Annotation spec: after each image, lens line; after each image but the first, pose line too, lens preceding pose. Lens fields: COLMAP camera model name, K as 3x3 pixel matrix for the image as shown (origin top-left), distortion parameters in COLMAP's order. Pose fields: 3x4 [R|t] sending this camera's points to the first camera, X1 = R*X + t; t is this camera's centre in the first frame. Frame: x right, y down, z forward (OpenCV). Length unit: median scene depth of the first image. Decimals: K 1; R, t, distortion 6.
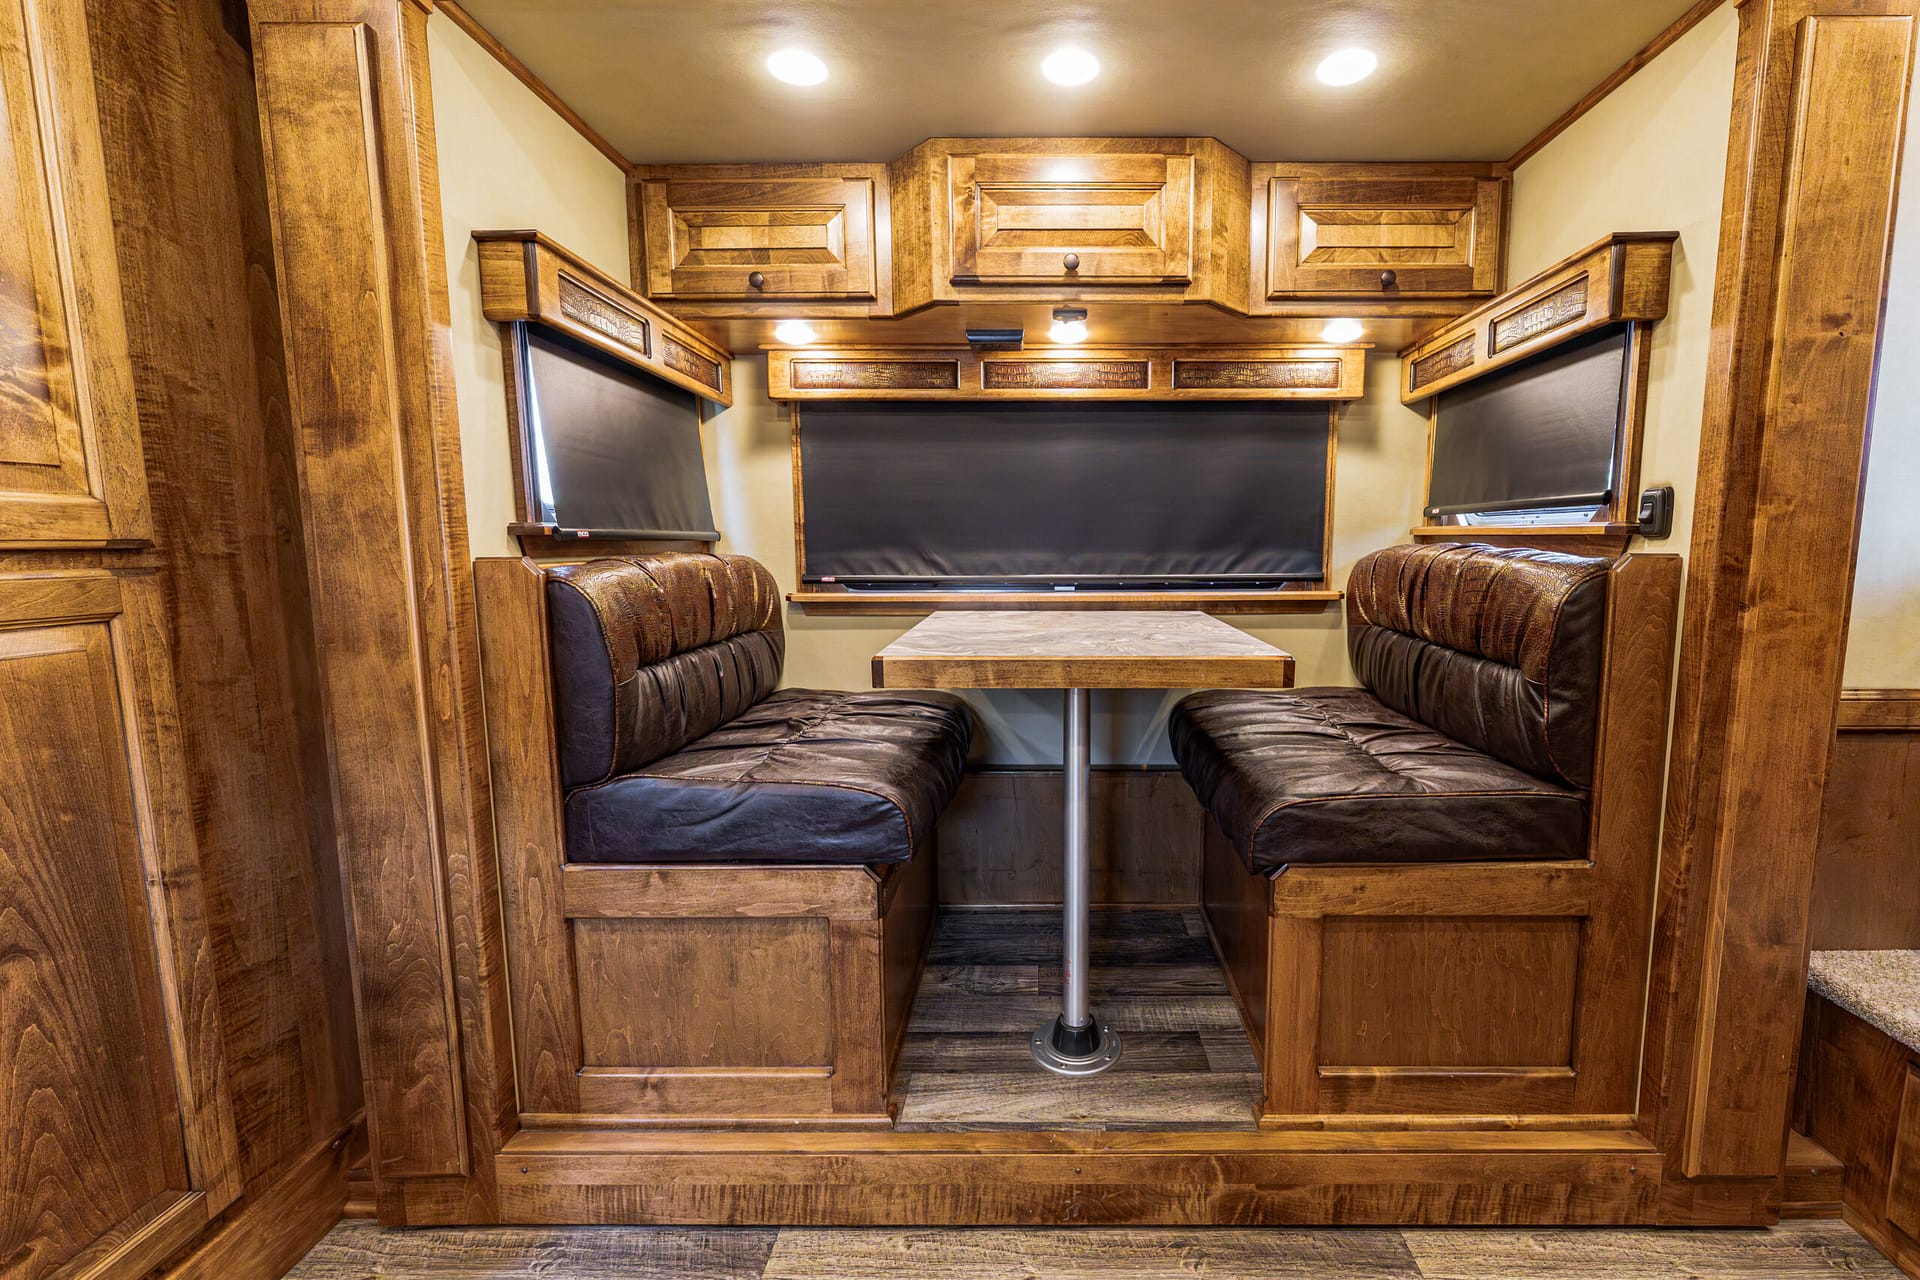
lens RADIAL K [[813.6, 0, 1031.3], [0, 813.6, 637.8], [0, 0, 1]] dist [-0.000875, -0.000023]
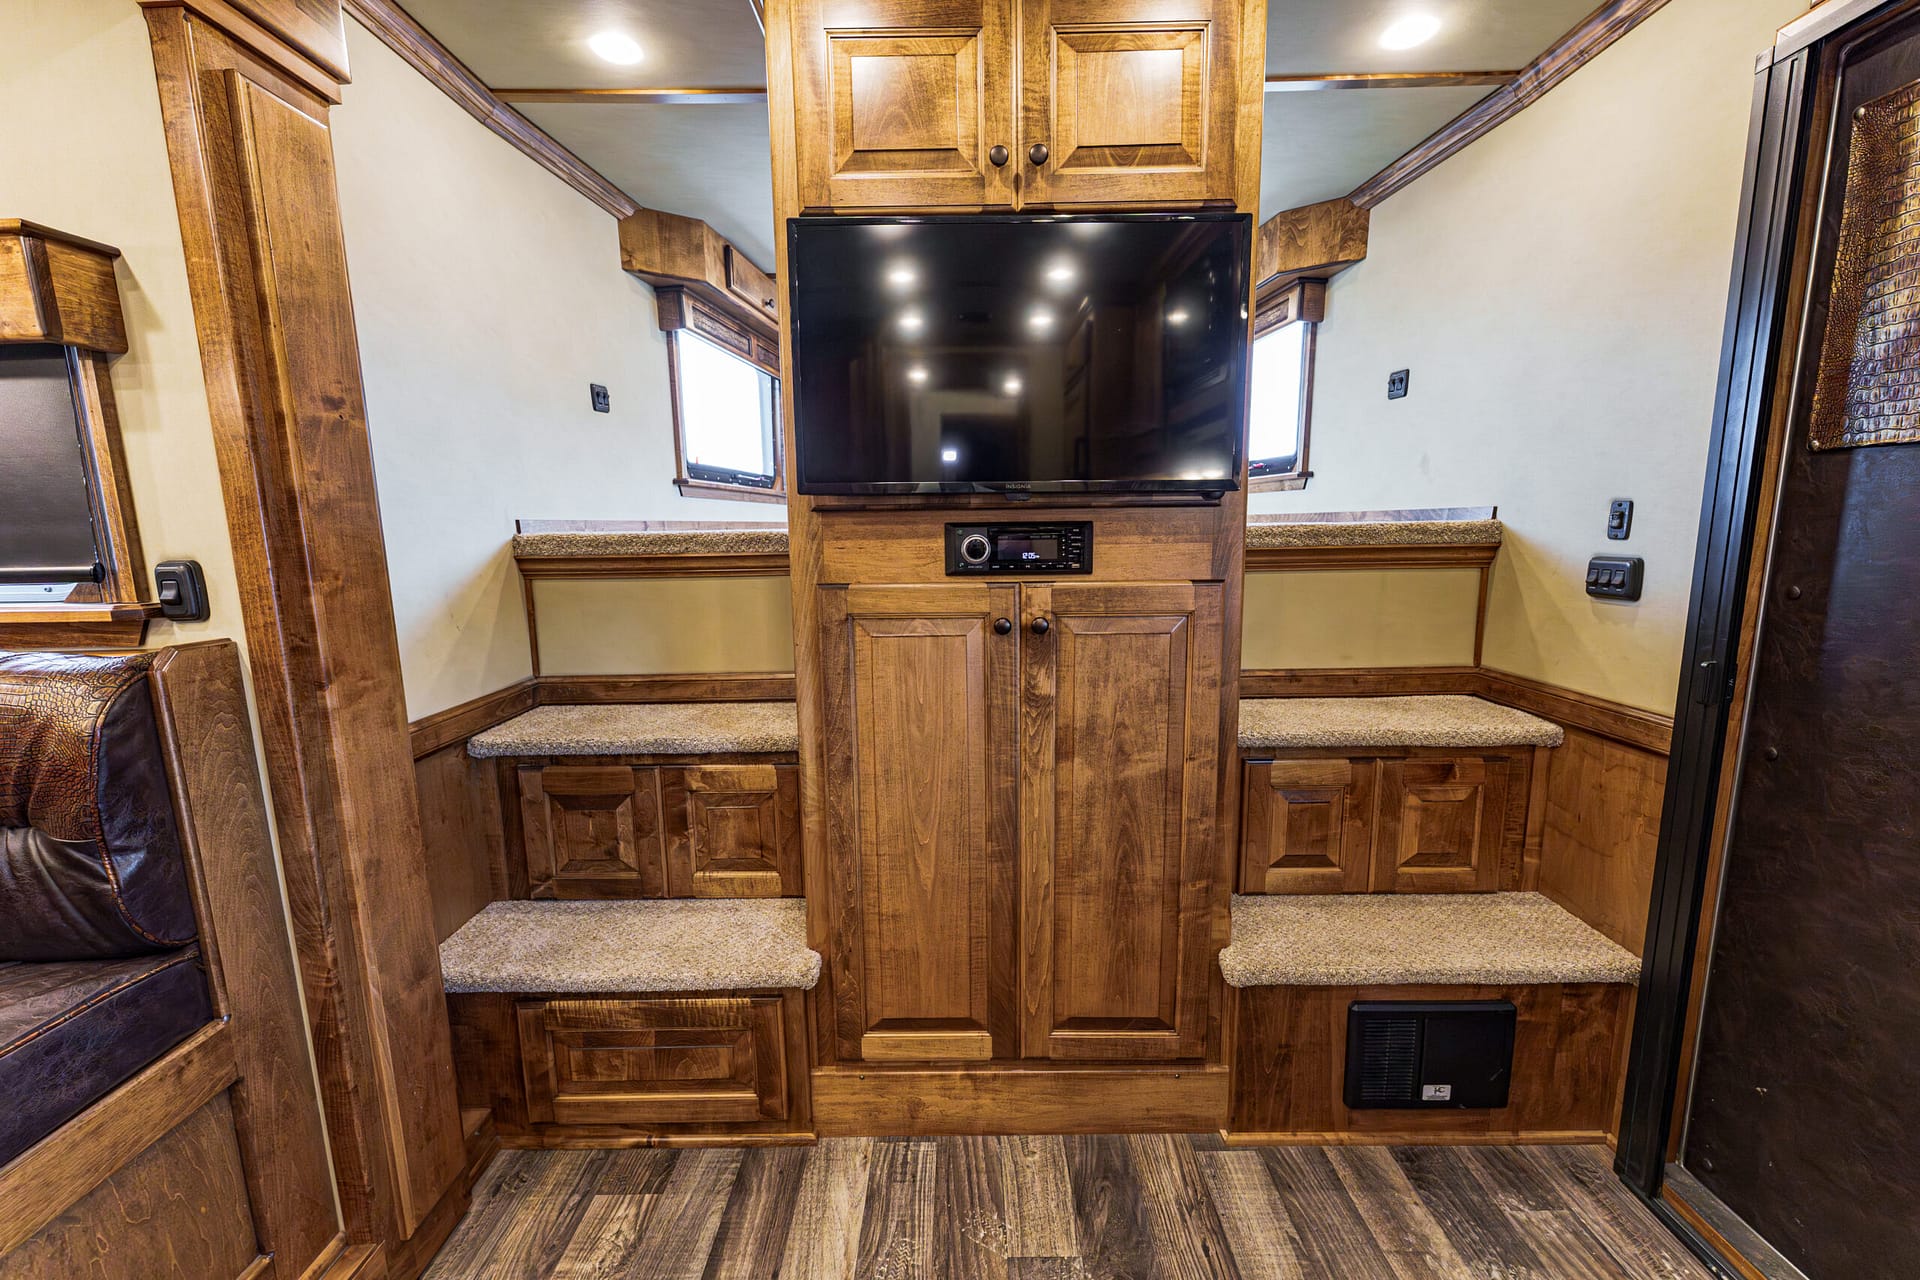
lens RADIAL K [[764.1, 0, 967.2], [0, 764.1, 640.0], [0, 0, 1]] dist [0.000082, -0.000270]
pose [[-0.009608, -0.152939, 0.988189, -0.021702], [0.136380, 0.978800, 0.152812, -0.110624], [-0.990610, 0.136238, 0.011454, 0.191266]]
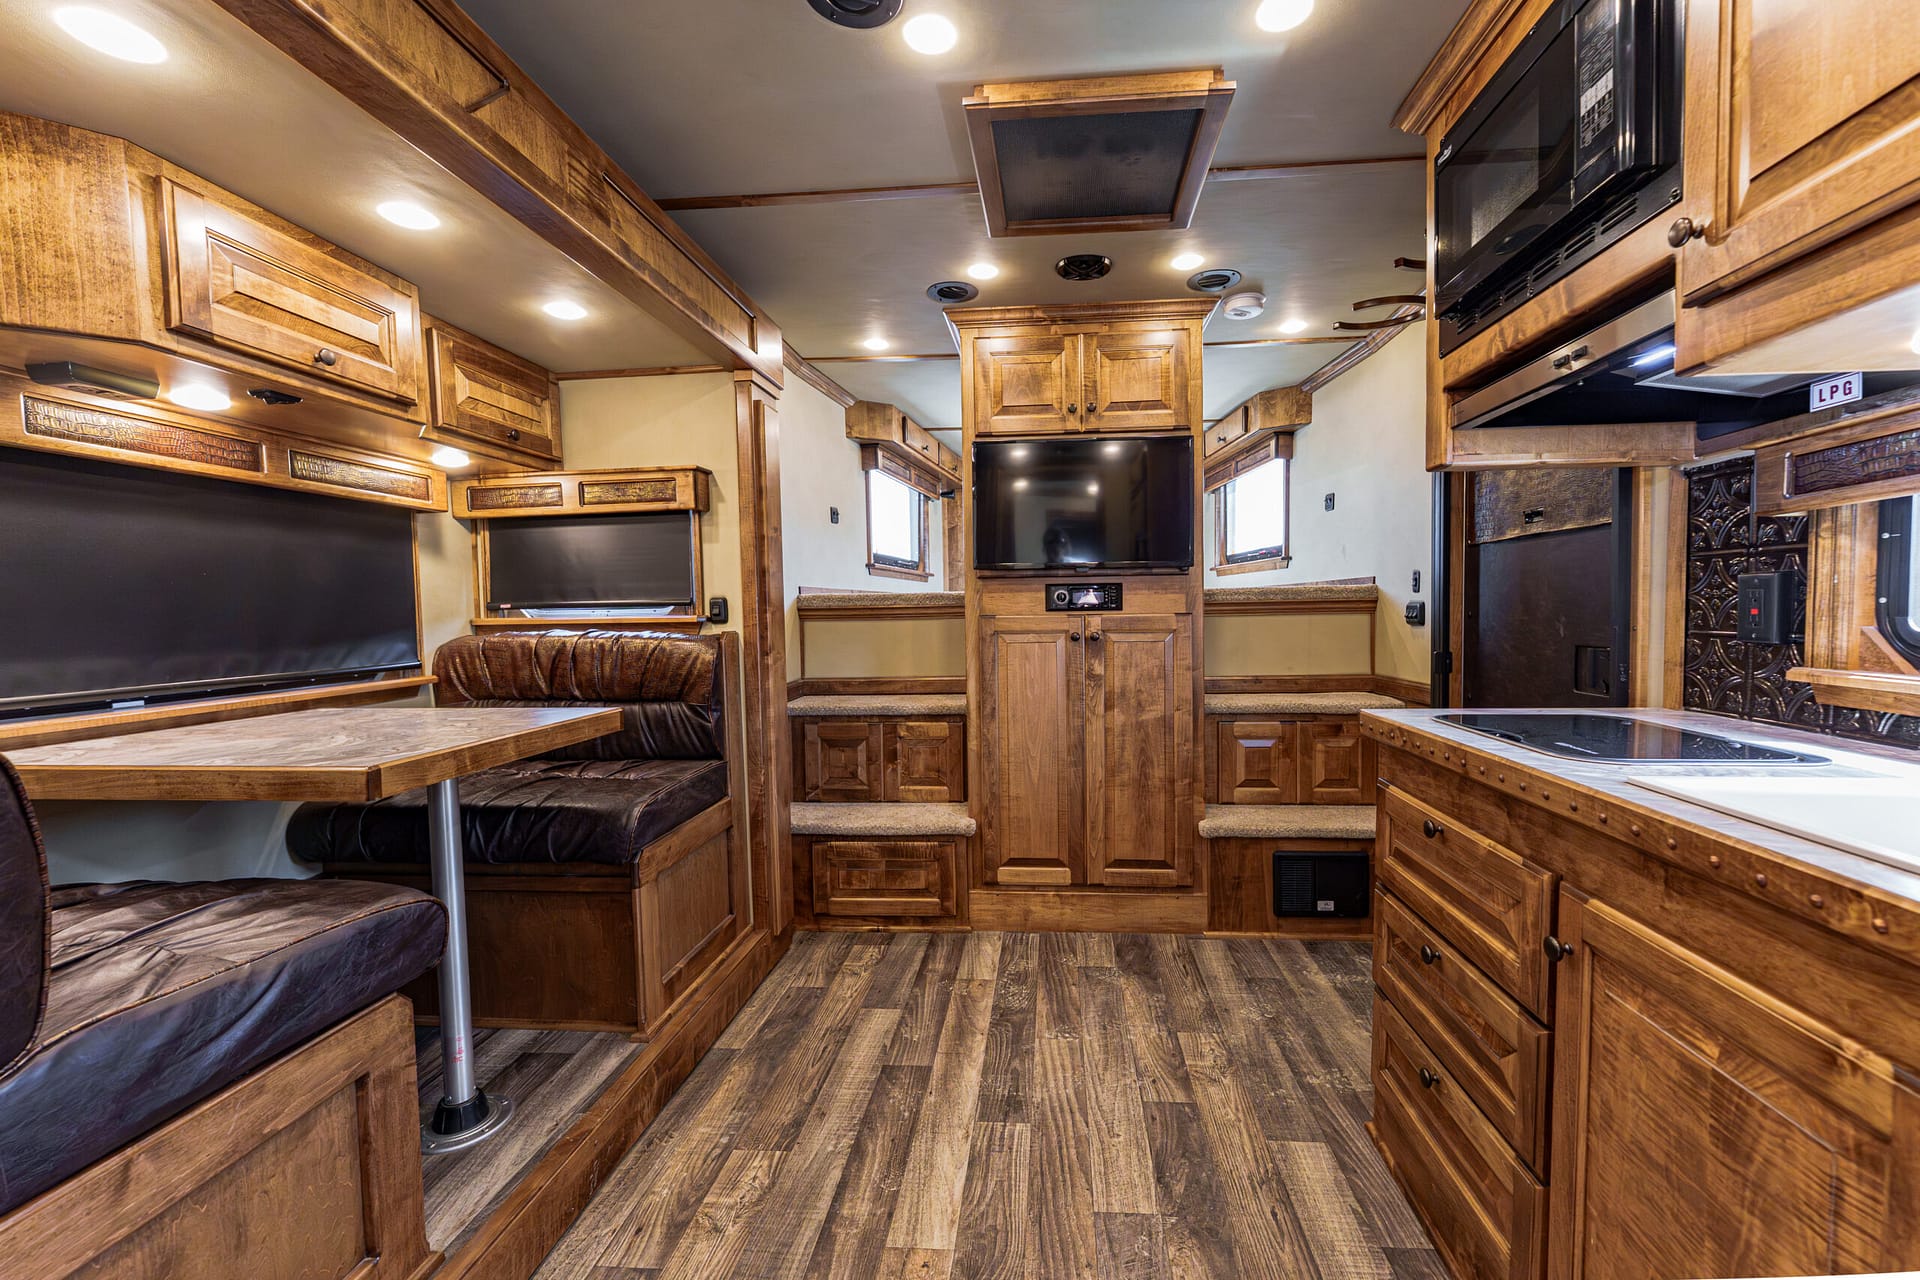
lens RADIAL K [[789.7, 0, 1014.6], [0, 789.7, 650.6], [0, 0, 1]] dist [0.000911, -0.001537]
pose [[0.045186, -0.054006, 0.997518, -1.045370], [0.138143, 0.989282, 0.047302, -0.048829], [-0.989381, 0.135663, 0.052162, 0.207166]]
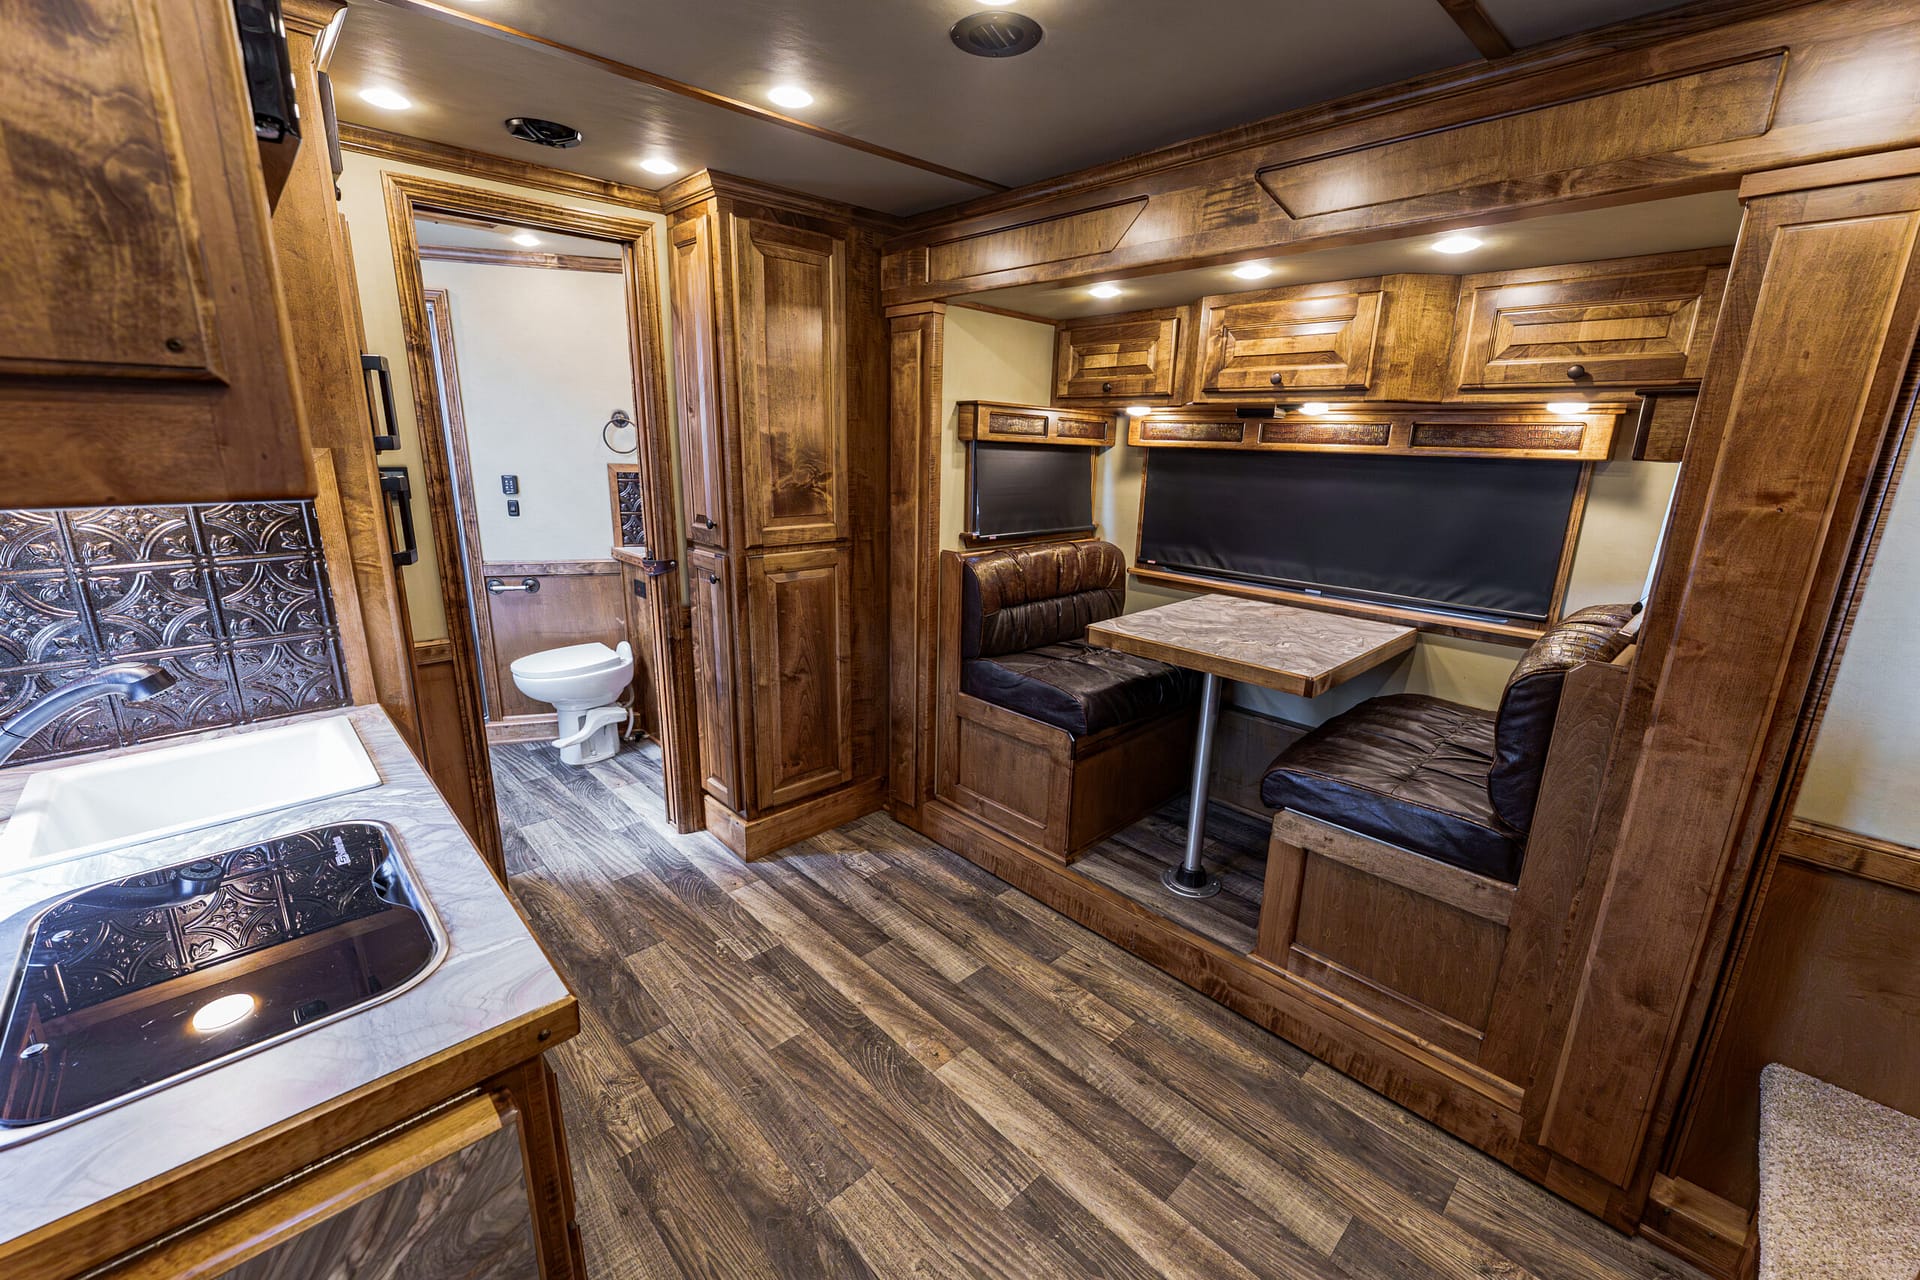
lens RADIAL K [[764.1, 0, 938.2], [0, 764.1, 637.7], [0, 0, 1]] dist [0.000082, -0.000270]
pose [[0.682499, 0.198819, -0.703325, 0.814762], [-0.107700, 0.979143, 0.172277, -0.215391], [0.722907, -0.041831, 0.689678, -0.462093]]
